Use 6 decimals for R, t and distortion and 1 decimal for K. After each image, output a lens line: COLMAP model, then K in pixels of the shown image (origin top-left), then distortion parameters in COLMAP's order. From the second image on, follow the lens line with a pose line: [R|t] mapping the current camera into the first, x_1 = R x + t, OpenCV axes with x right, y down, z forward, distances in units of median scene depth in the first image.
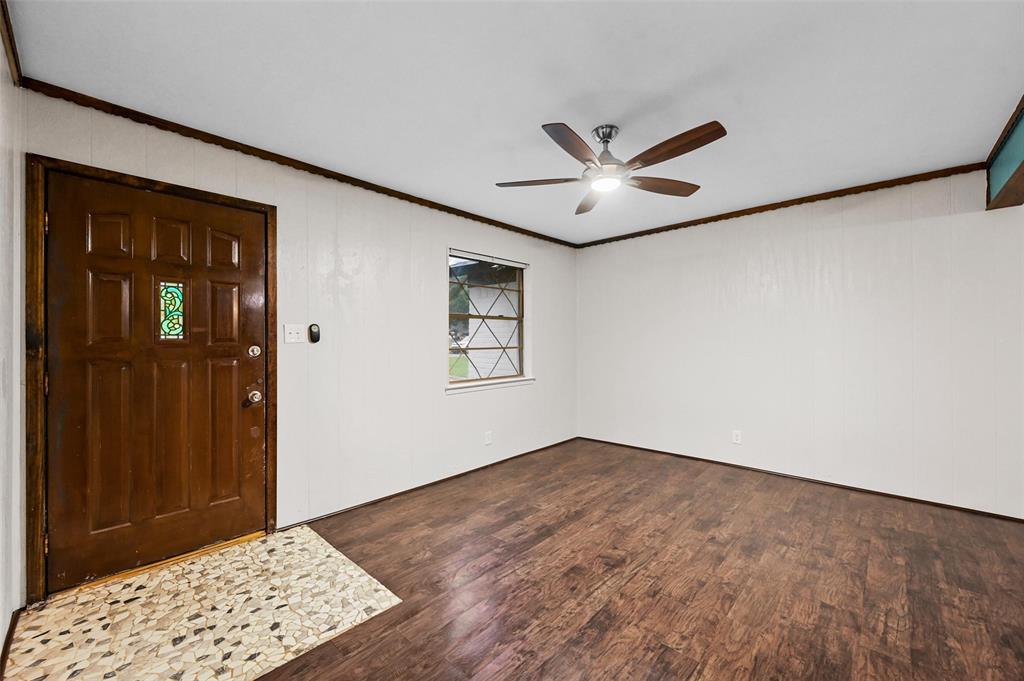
lens RADIAL K [[401.1, 0, 510.3], [0, 401.1, 341.4], [0, 0, 1]] dist [-0.001414, -0.000086]
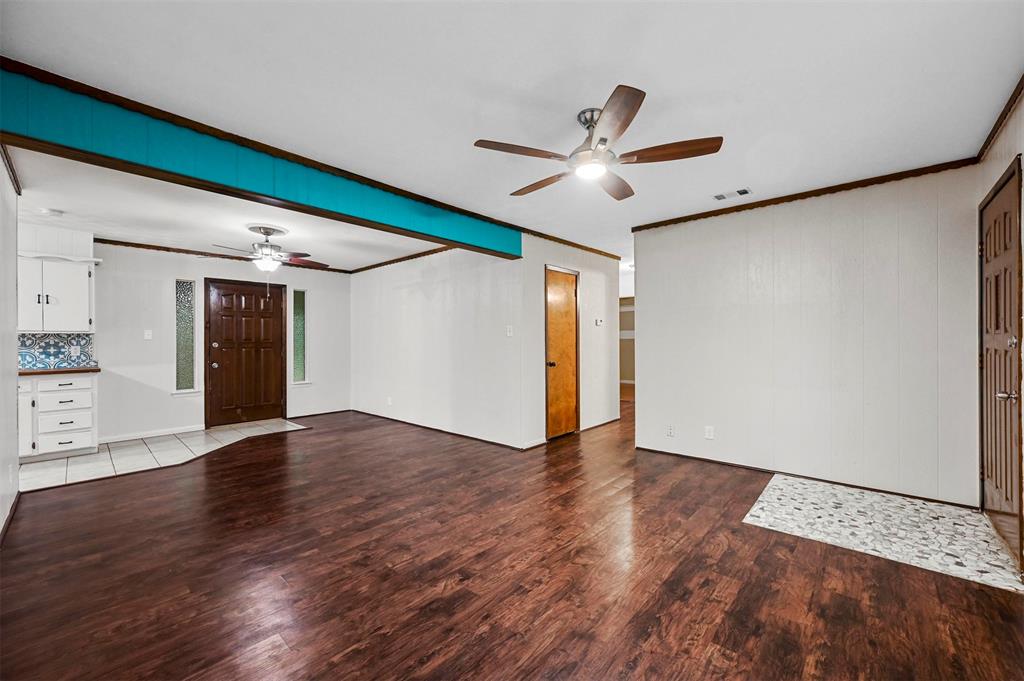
lens RADIAL K [[401.1, 0, 510.7], [0, 401.1, 339.3], [0, 0, 1]] dist [-0.001414, -0.000086]
pose [[-0.999695, 0.011906, -0.021642, 0.451134], [0.012010, 0.999917, -0.004690, 0.012525], [0.021584, -0.004948, -0.999755, 1.940634]]
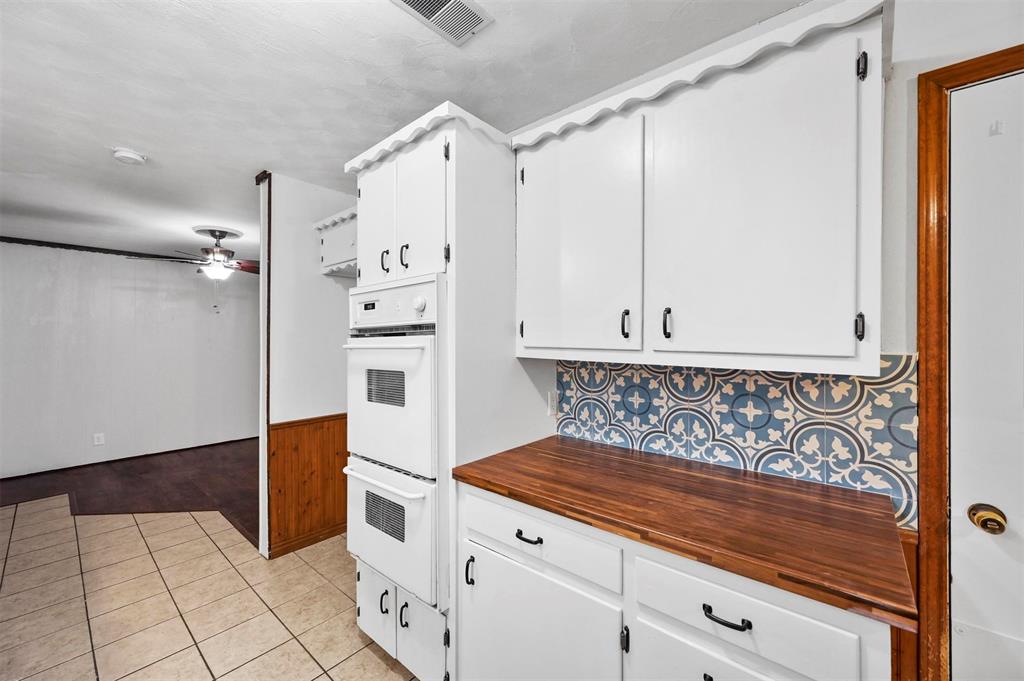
lens RADIAL K [[401.1, 0, 513.1], [0, 401.1, 337.5], [0, 0, 1]] dist [-0.001414, -0.000086]
pose [[0.054074, 0.002969, -0.998533, 3.263721], [0.010638, 0.999937, 0.003549, -0.079872], [0.998480, -0.010814, 0.054039, 1.173147]]
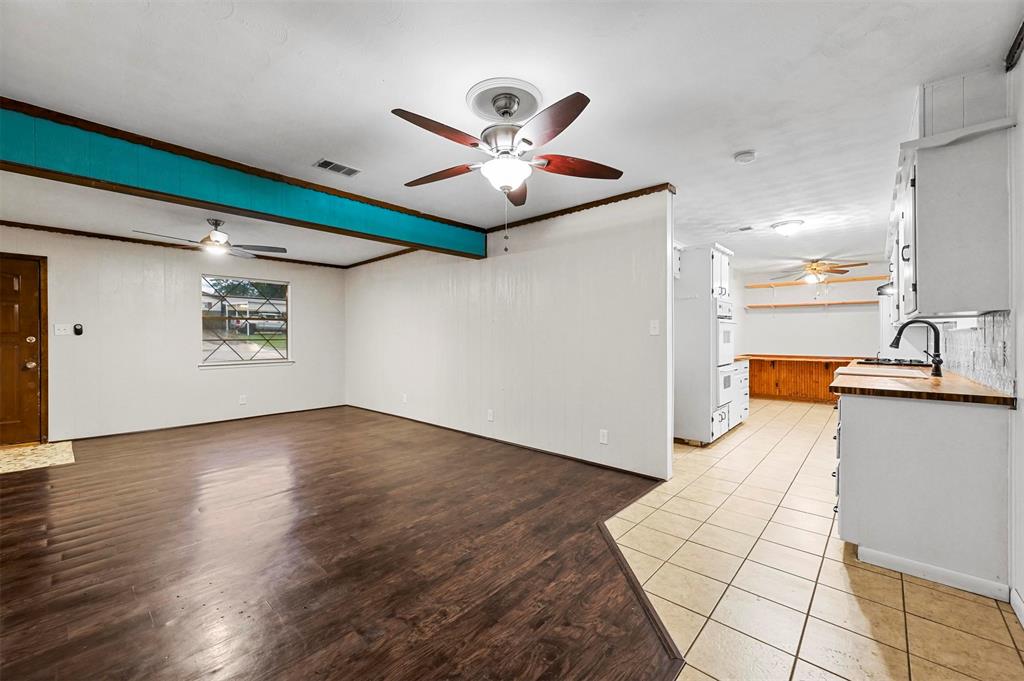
lens RADIAL K [[401.1, 0, 509.7], [0, 401.1, 341.8], [0, 0, 1]] dist [-0.001414, -0.000086]
pose [[0.999751, 0.004329, 0.021870, 1.537835], [-0.004544, 0.999942, 0.009801, 0.007987], [-0.021827, -0.009898, 0.999713, -0.868275]]
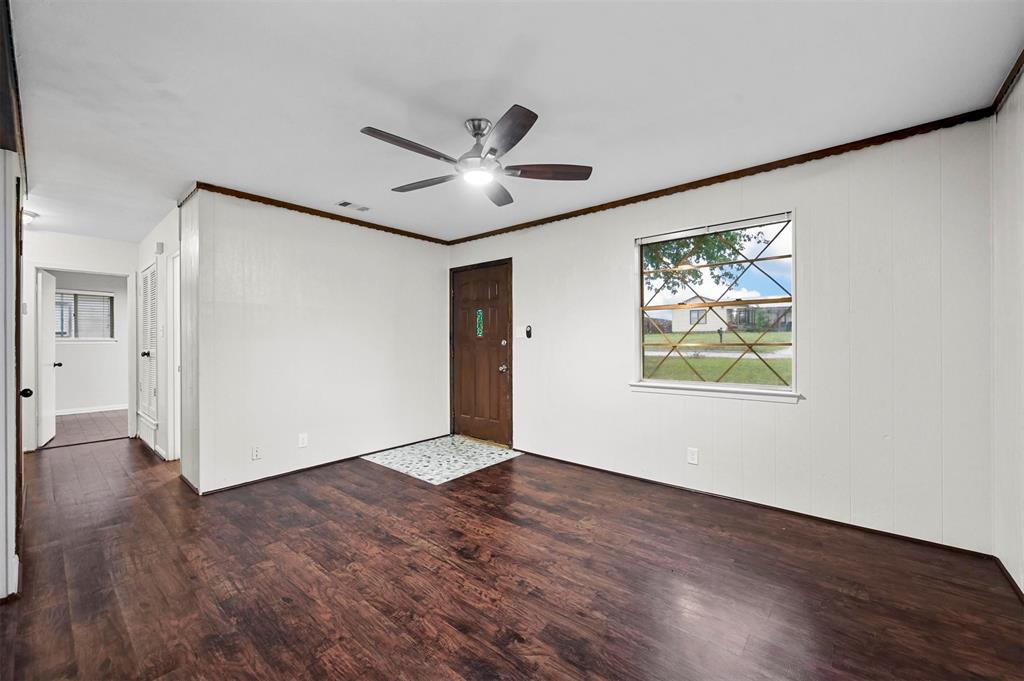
lens RADIAL K [[401.1, 0, 519.6], [0, 401.1, 341.2], [0, 0, 1]] dist [-0.001414, -0.000086]
pose [[0.062763, 0.006392, -0.998008, 1.228414], [0.004550, 0.999967, 0.006690, 0.006761], [0.998018, -0.004961, 0.062732, 1.028951]]
